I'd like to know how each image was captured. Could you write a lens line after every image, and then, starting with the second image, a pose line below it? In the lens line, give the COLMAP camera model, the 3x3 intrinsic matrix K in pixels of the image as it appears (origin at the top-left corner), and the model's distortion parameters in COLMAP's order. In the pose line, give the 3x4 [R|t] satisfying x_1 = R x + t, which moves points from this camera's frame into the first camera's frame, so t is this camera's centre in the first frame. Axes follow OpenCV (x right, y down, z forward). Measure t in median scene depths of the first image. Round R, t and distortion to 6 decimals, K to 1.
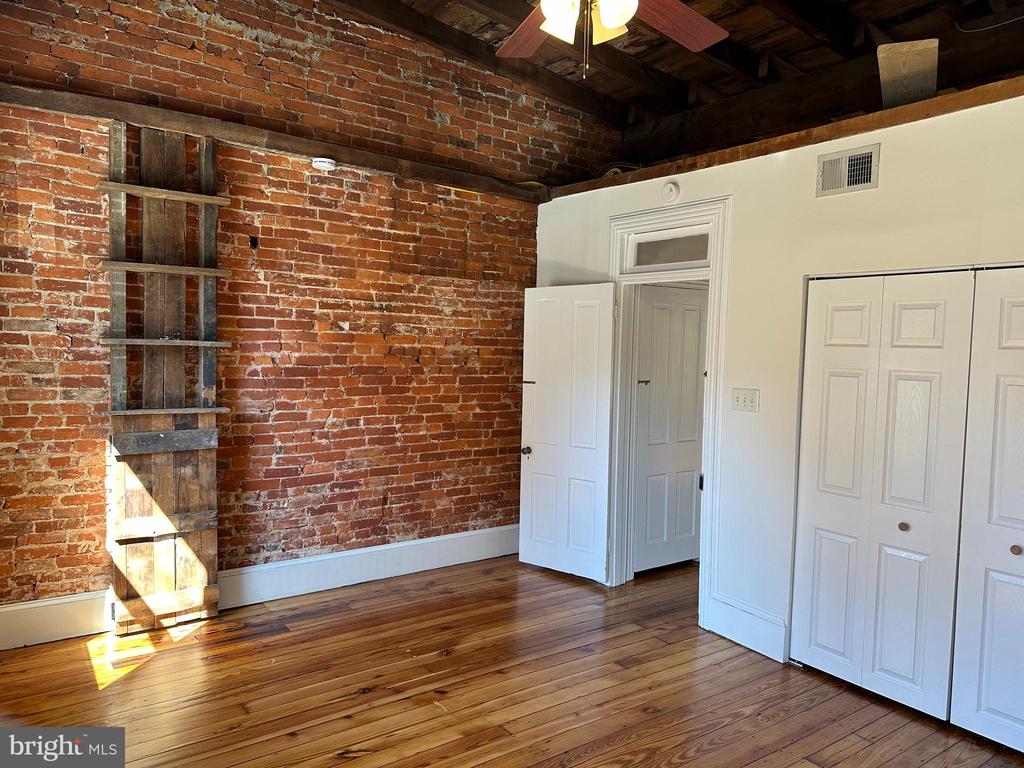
lens RADIAL K [[716.9, 0, 512.0], [0, 716.9, 384.0], [0, 0, 1]] dist [0.110942, -0.151885]
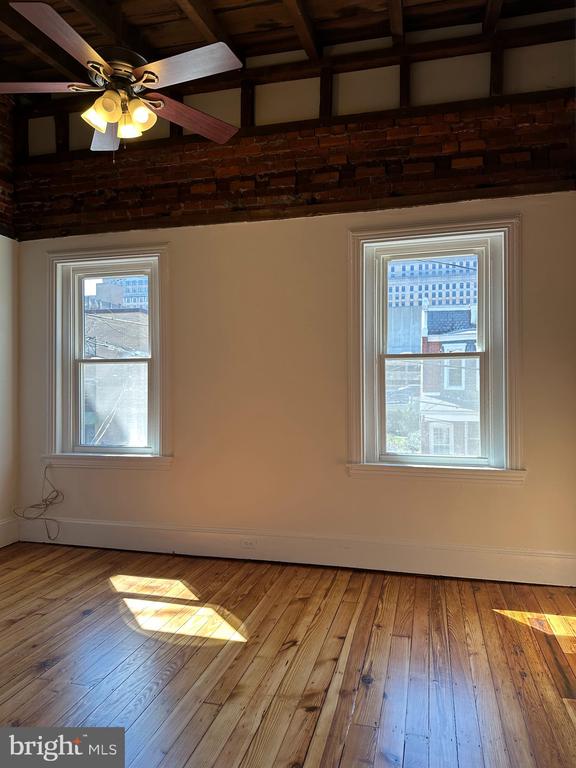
lens RADIAL K [[537.7, 0, 288.0], [0, 537.7, 384.0], [0, 0, 1]] dist [0.110942, -0.151885]
pose [[-0.770378, -0.029789, -0.636892, 0.385344], [-0.058349, 0.998010, 0.023898, 0.002490], [0.634912, 0.055573, -0.770583, 1.536103]]
